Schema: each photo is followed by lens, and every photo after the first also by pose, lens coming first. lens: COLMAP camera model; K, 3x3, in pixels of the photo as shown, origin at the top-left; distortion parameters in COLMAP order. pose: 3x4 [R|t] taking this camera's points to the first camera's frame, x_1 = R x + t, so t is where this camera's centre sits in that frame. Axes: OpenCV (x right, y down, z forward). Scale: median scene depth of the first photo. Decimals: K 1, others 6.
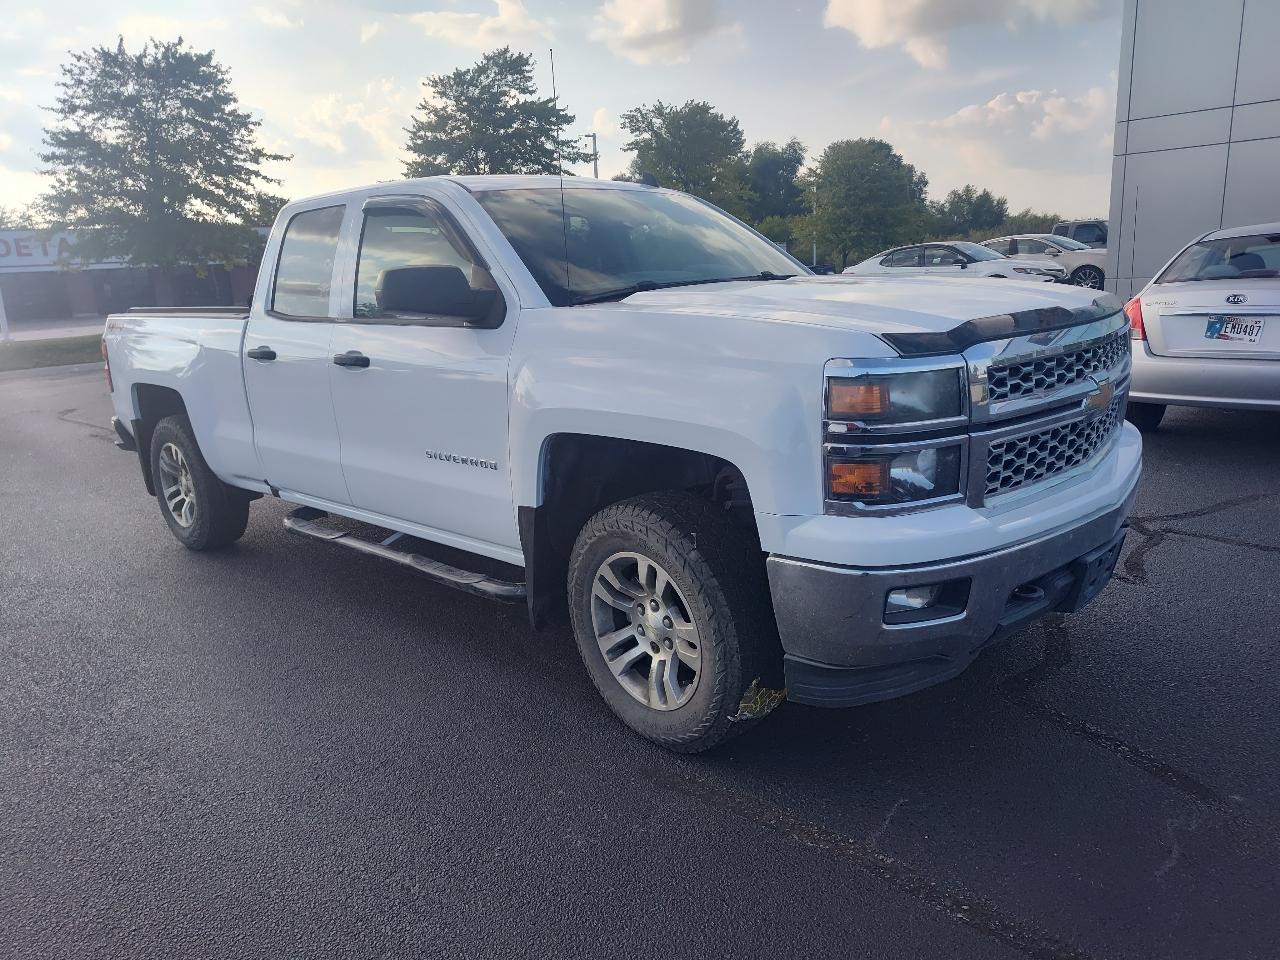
lens RADIAL K [[907.5, 0, 653.4], [0, 907.5, 486.4], [0, 0, 1]] dist [0.007461, -0.005076]
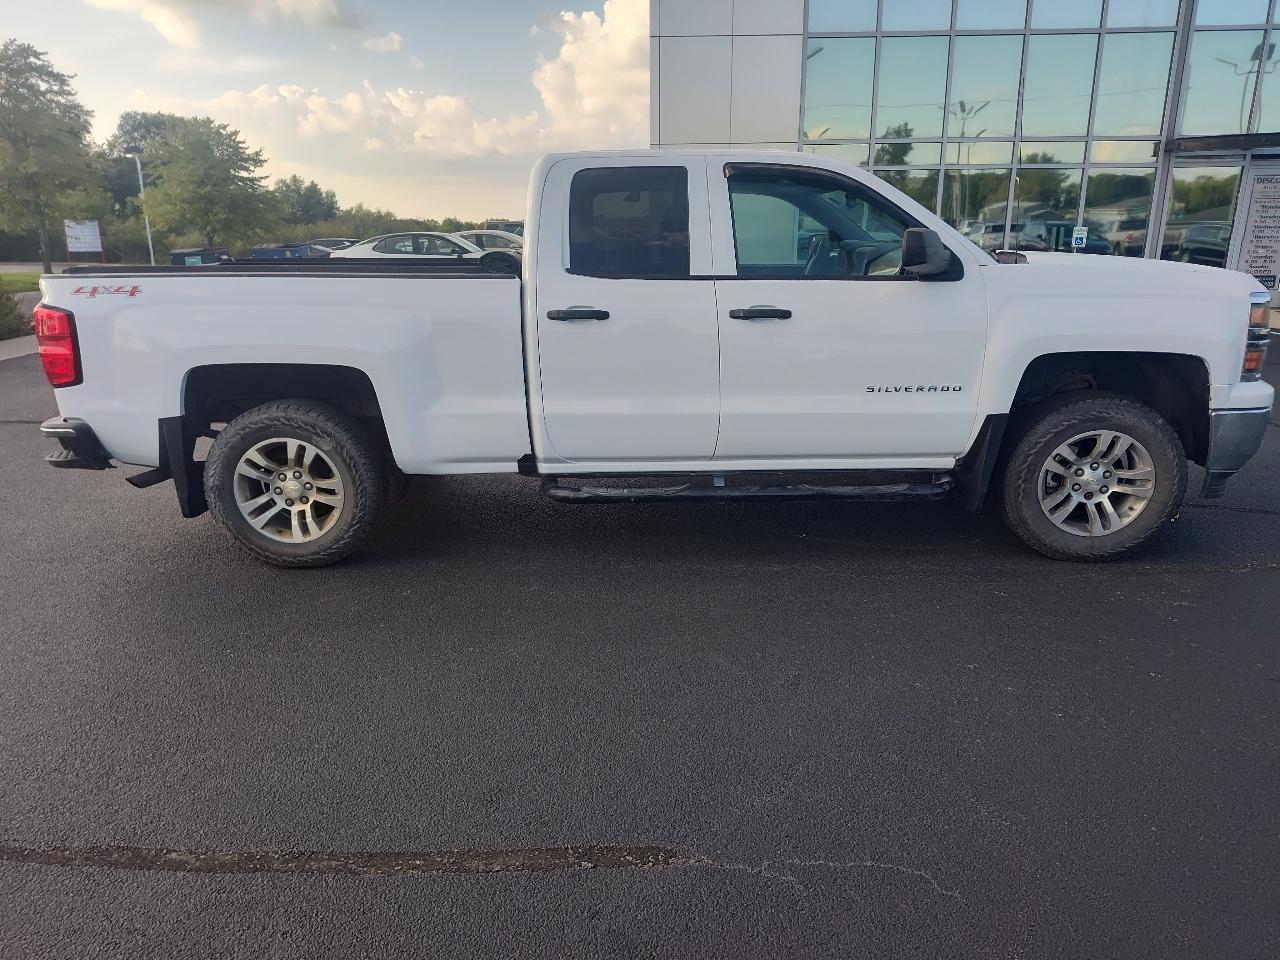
lens RADIAL K [[939.4, 0, 561.3], [0, 939.4, 502.6], [0, 0, 1]] dist [0.006359, 0.004907]
pose [[0.736027, -0.141690, 0.661958, -0.176574], [0.132213, 0.989107, 0.064709, -0.002707], [-0.663916, 0.039892, 0.746742, 0.044842]]
